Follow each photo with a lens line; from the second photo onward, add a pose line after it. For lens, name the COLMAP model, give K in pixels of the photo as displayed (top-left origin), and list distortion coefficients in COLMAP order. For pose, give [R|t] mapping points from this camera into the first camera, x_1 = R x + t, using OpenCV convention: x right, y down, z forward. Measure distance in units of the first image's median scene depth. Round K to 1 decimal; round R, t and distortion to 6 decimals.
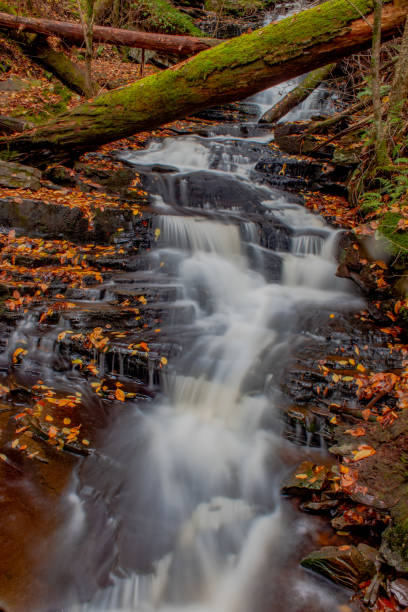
lens RADIAL K [[508.2, 0, 204.0], [0, 508.2, 306.0], [0, 0, 1]] dist [-0.155976, 0.157429]
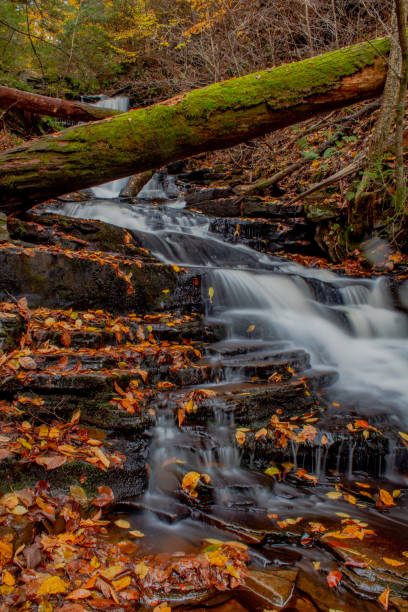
lens RADIAL K [[508.2, 0, 204.0], [0, 508.2, 306.0], [0, 0, 1]] dist [-0.155976, 0.157429]
pose [[0.880386, -0.072222, 0.468727, -0.439272], [0.160030, 0.975609, -0.150255, -0.009660], [-0.446443, 0.207293, 0.870470, 0.317083]]
